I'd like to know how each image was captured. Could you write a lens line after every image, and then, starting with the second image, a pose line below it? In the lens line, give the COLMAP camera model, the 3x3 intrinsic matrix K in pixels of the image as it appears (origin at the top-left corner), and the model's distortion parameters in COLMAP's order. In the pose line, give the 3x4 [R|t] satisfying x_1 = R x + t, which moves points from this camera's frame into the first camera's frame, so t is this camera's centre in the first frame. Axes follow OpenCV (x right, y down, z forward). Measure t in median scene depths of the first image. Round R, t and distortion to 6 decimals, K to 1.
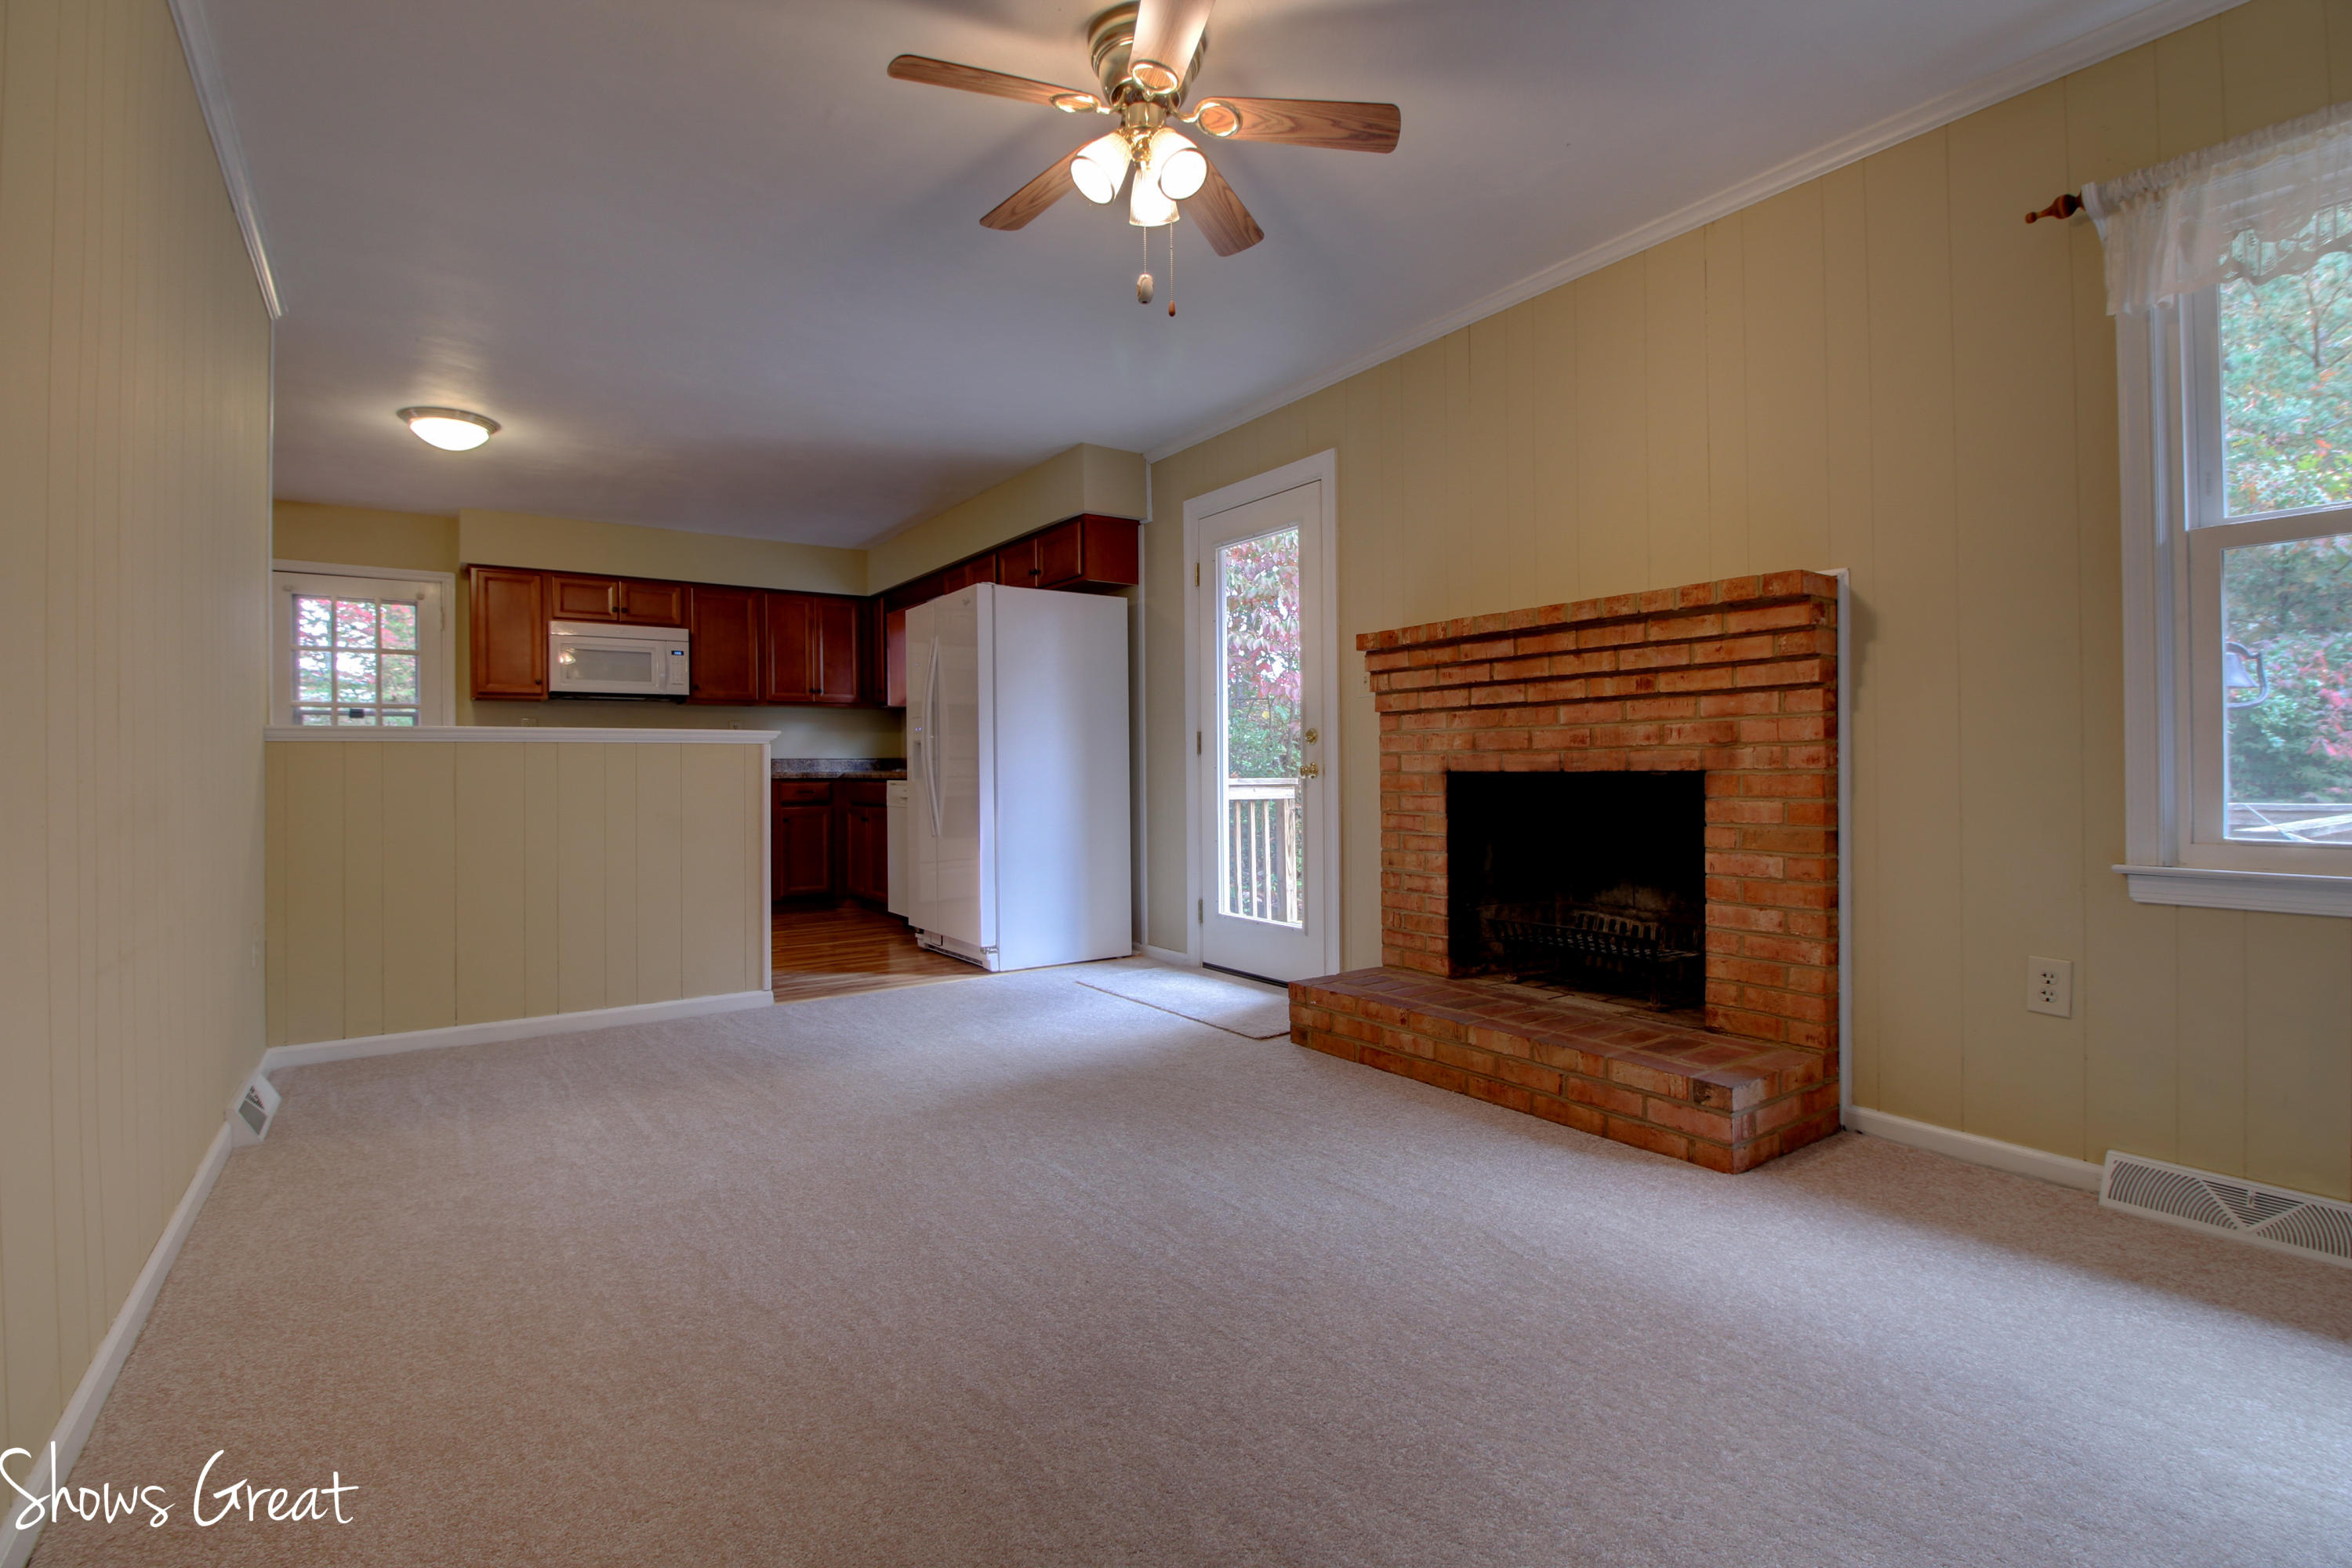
lens RADIAL K [[1085.0, 0, 1185.6], [0, 1085.0, 767.1], [0, 0, 1]] dist [0.001879, -0.014164]
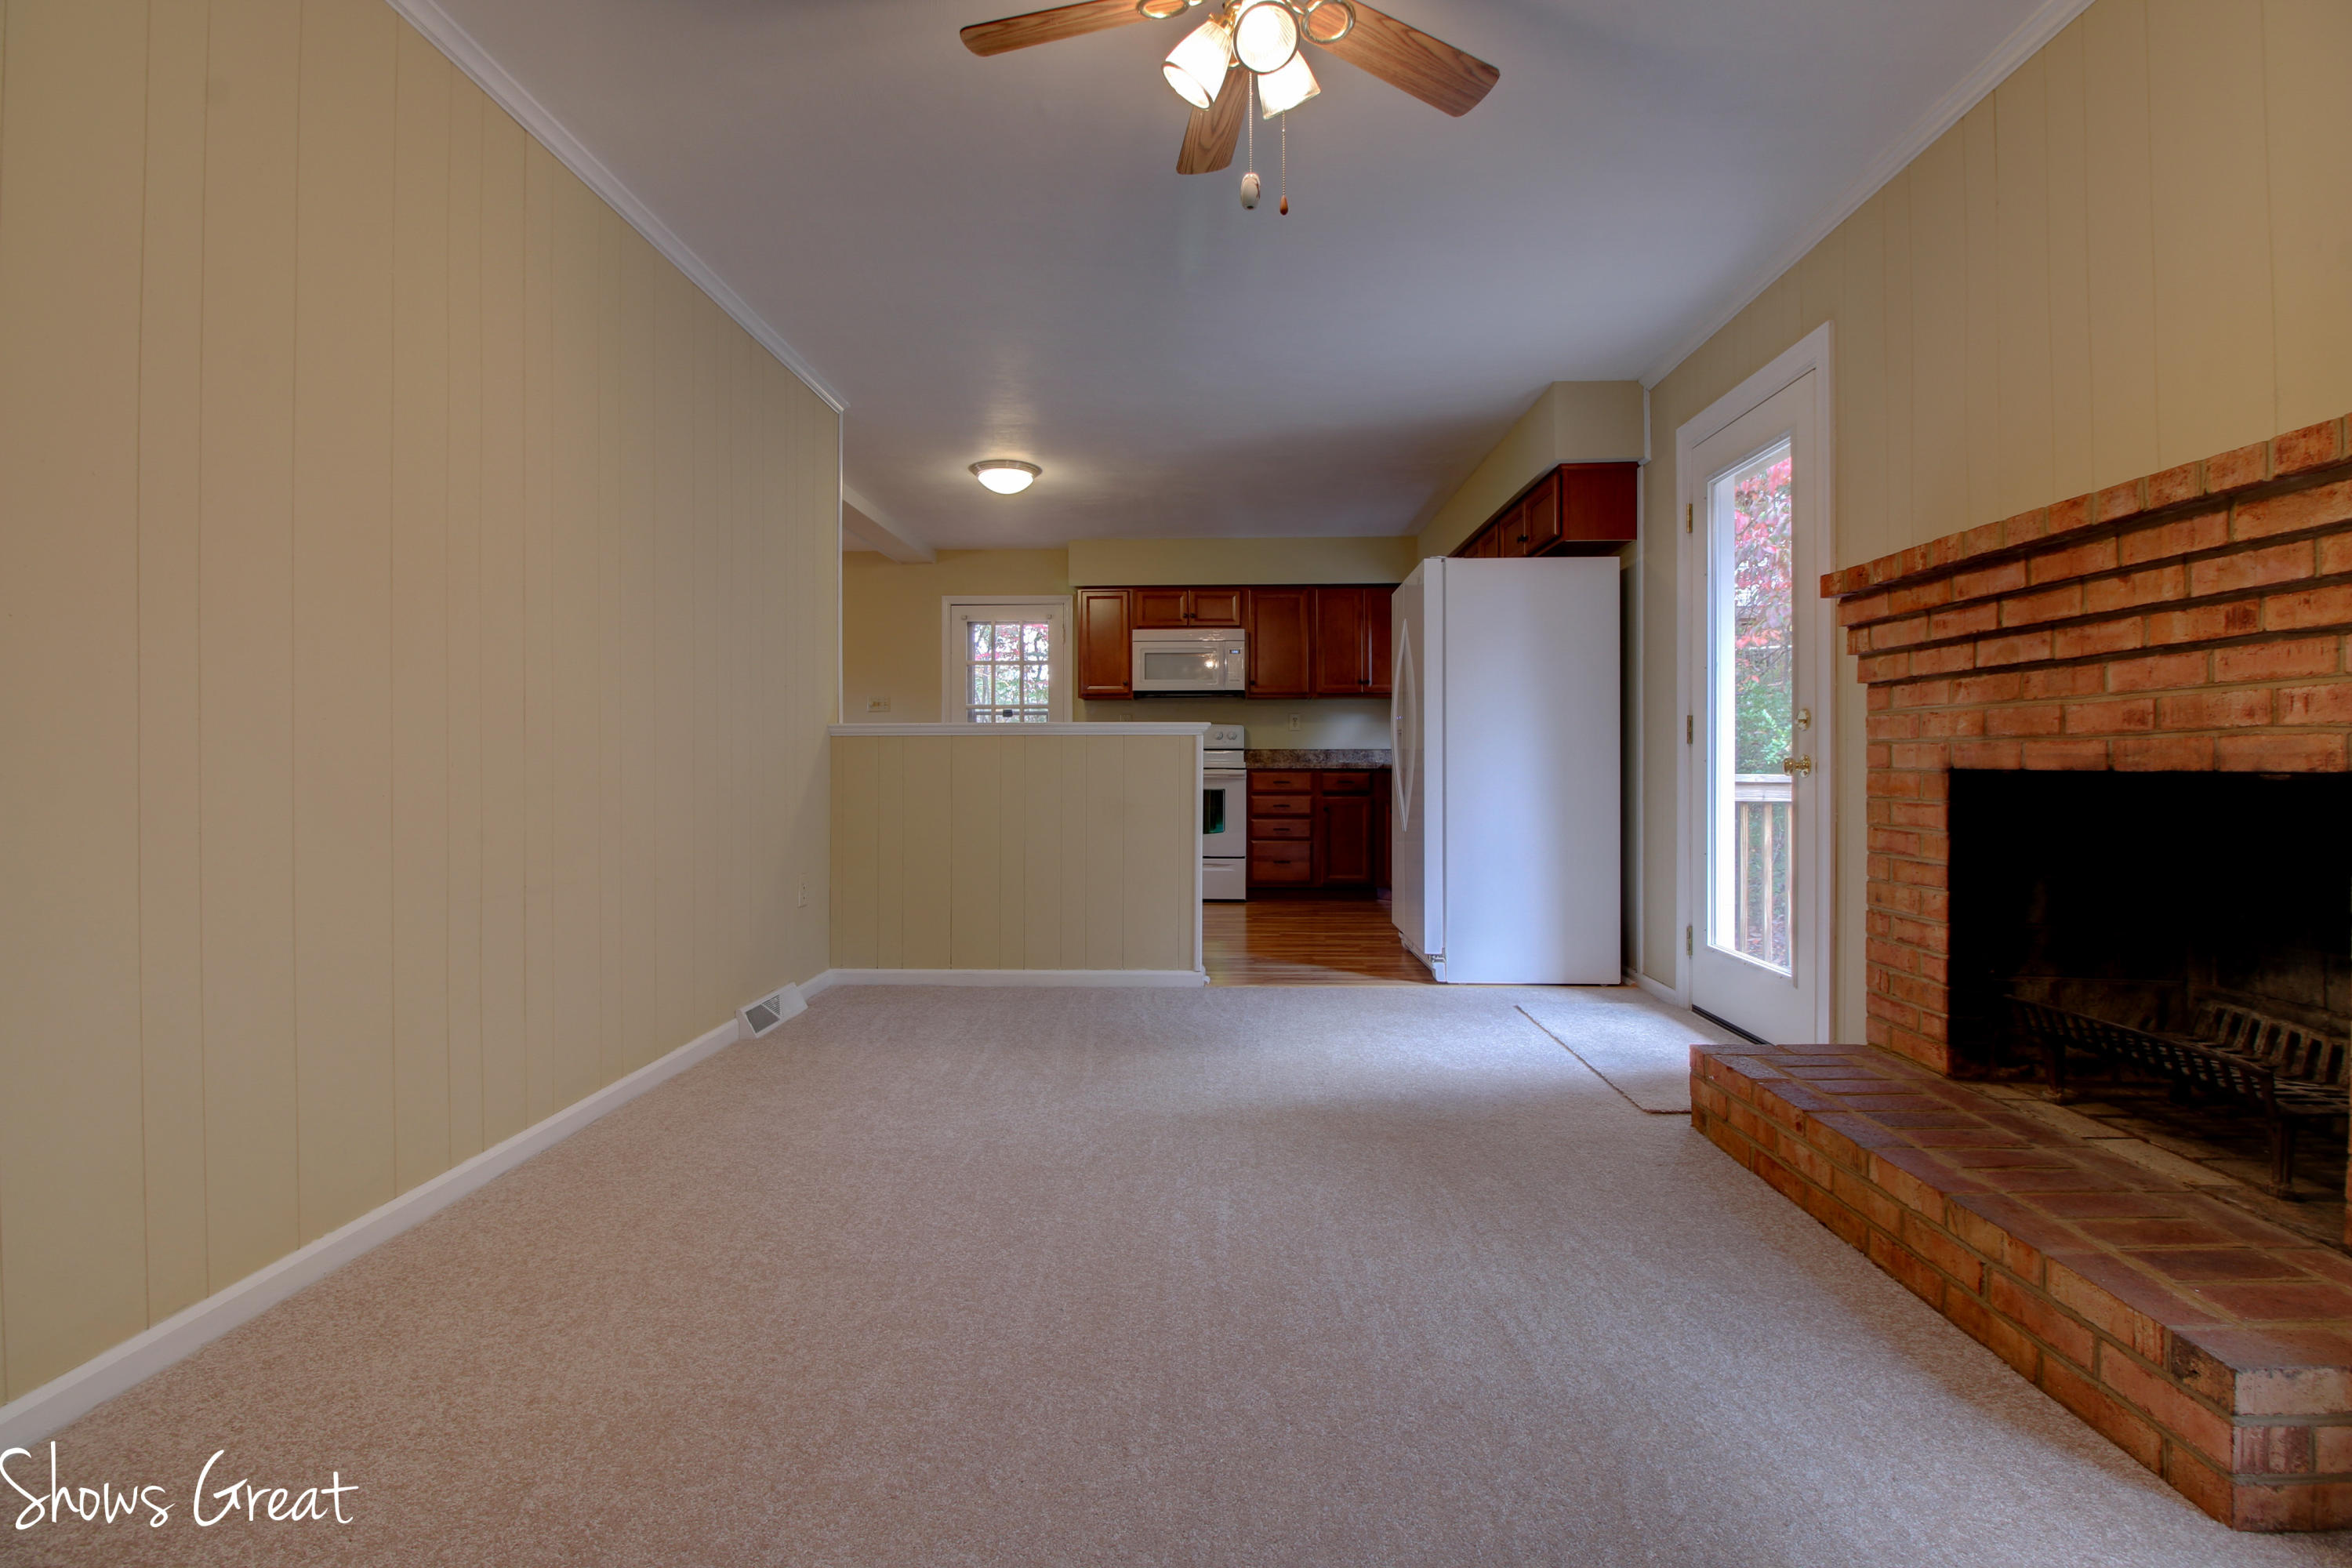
lens RADIAL K [[1093.5, 0, 1178.9], [0, 1093.5, 767.0], [0, 0, 1]] dist [0.001235, -0.014185]
pose [[0.794796, 0.010002, -0.606794, 0.275201], [-0.004684, 0.999936, 0.010346, -0.001821], [0.606858, -0.005381, 0.794792, 0.182056]]
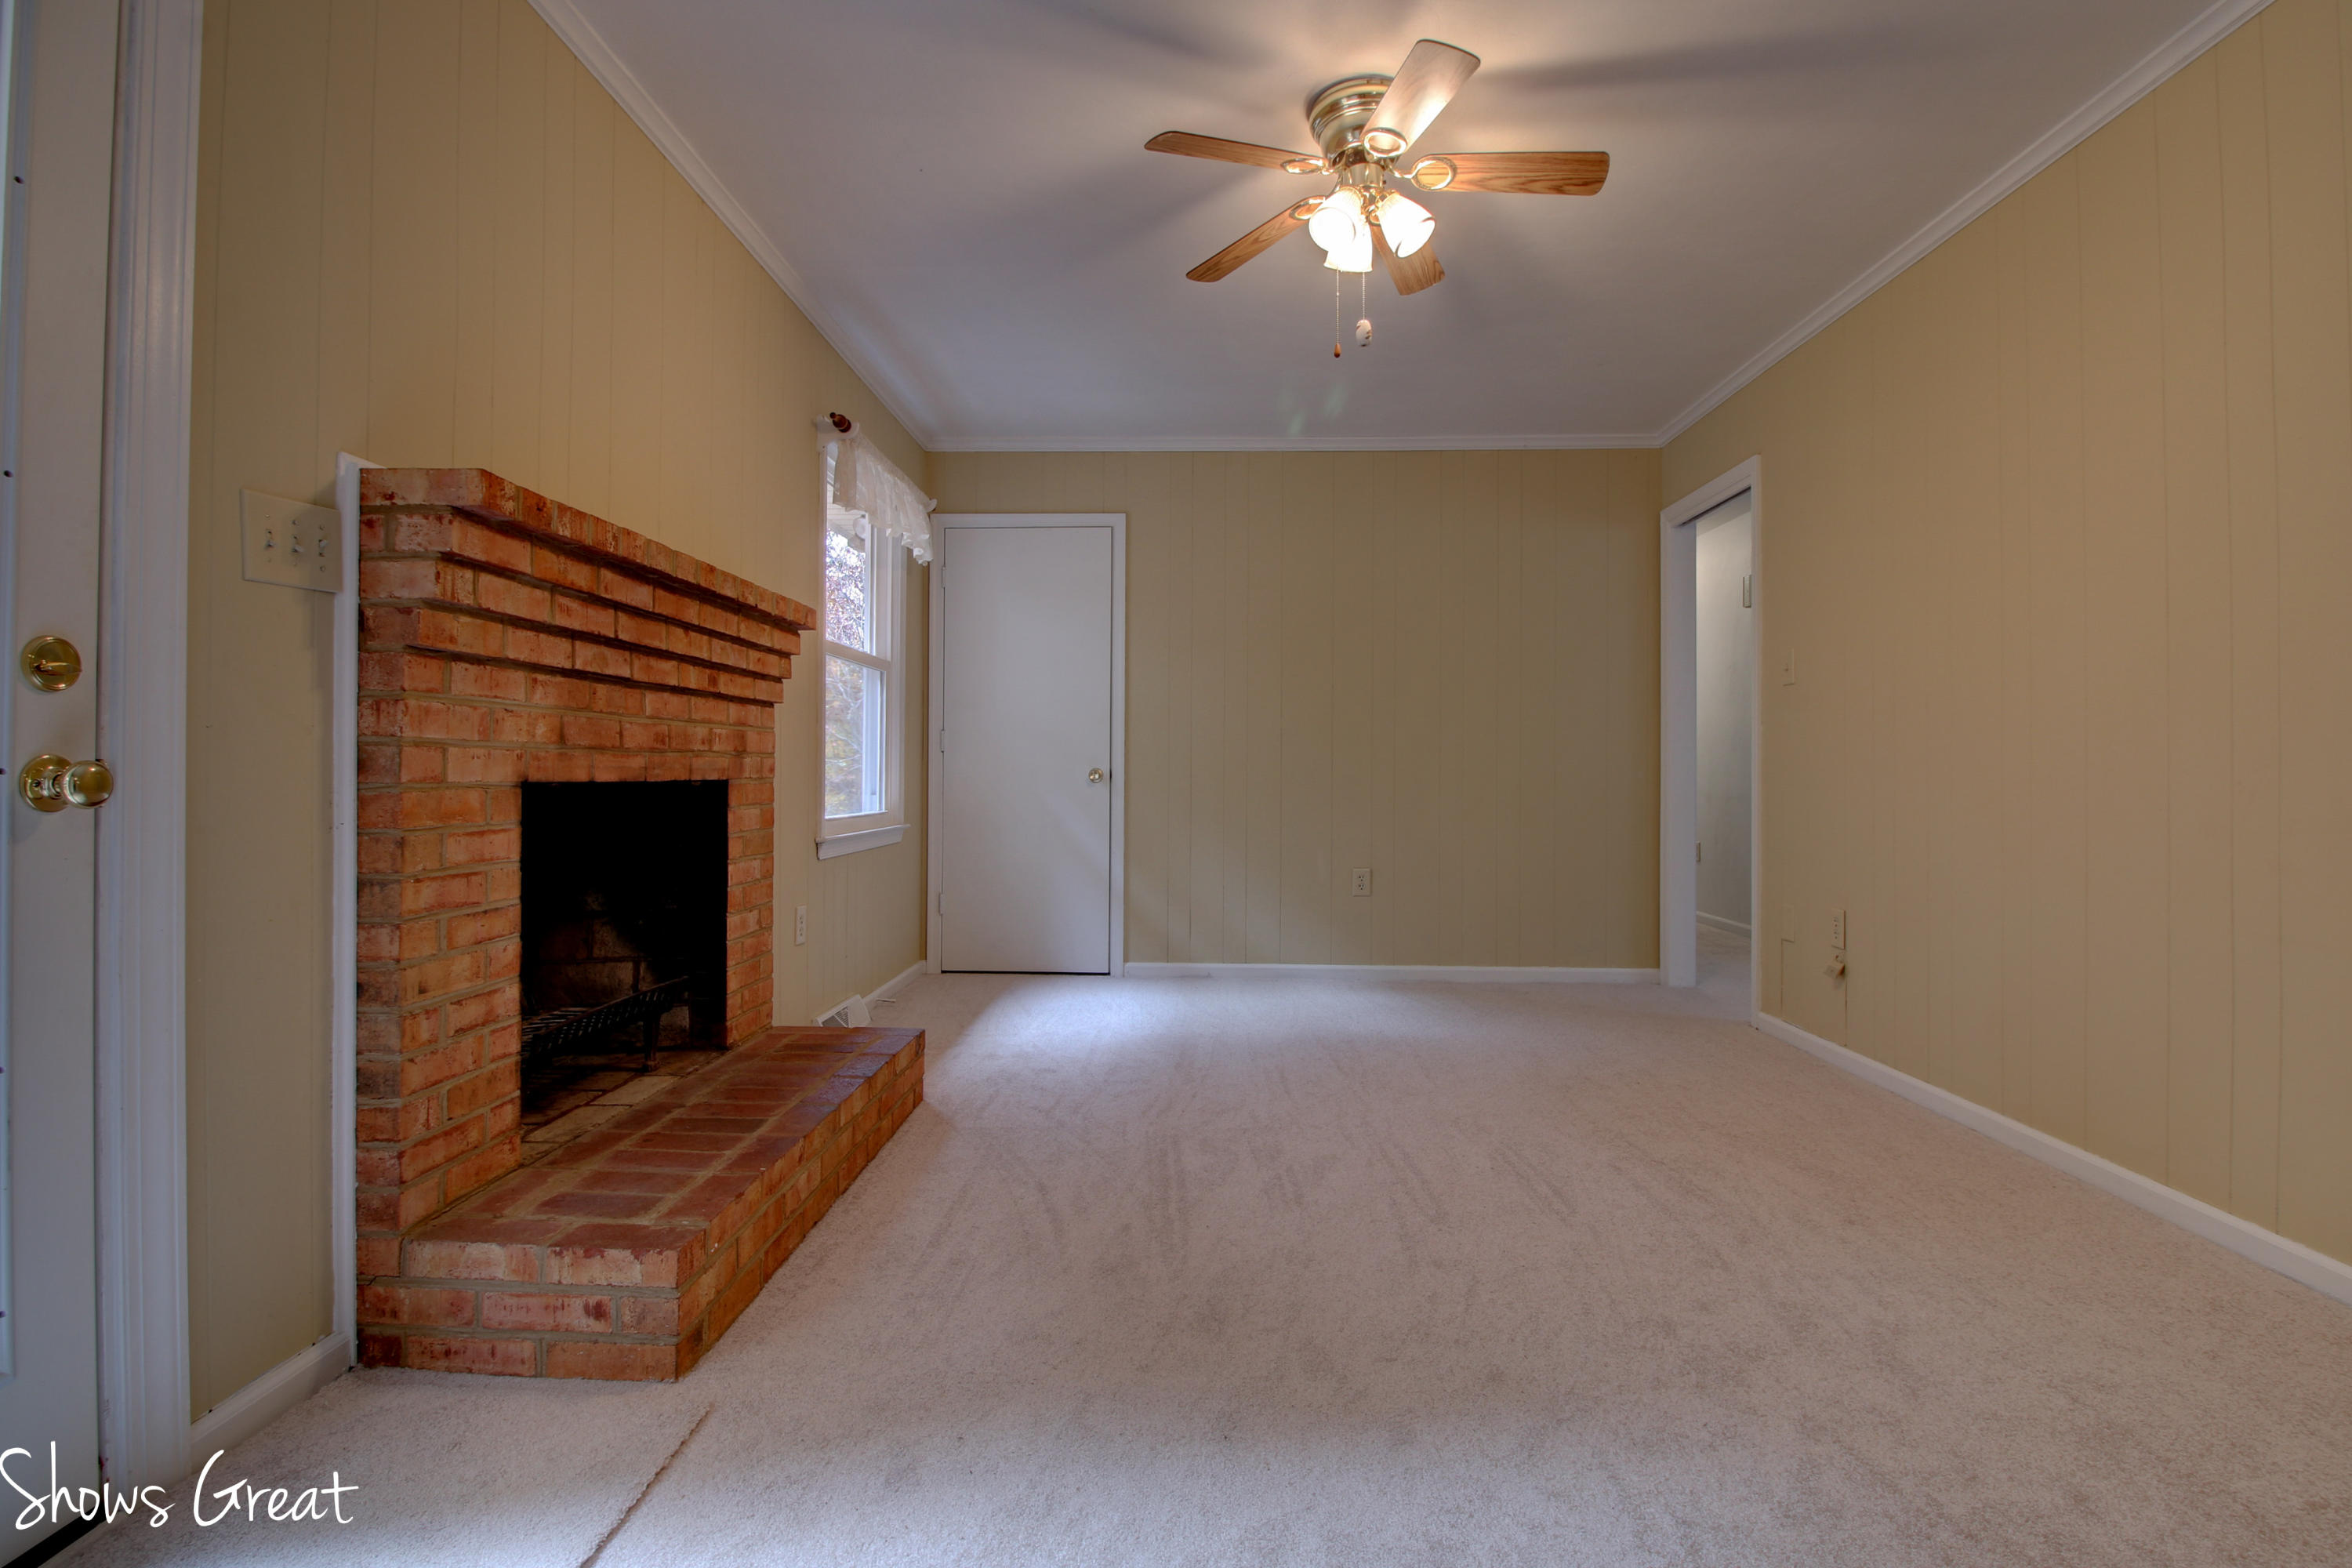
lens RADIAL K [[1127.8, 0, 1157.5], [0, 1127.8, 759.8], [0, 0, 1]] dist [-0.001377, -0.001173]
pose [[-0.787710, 0.011681, 0.615936, -0.355048], [0.000620, 0.999835, -0.018170, 0.003336], [-0.616046, -0.013931, -0.787587, 1.263478]]
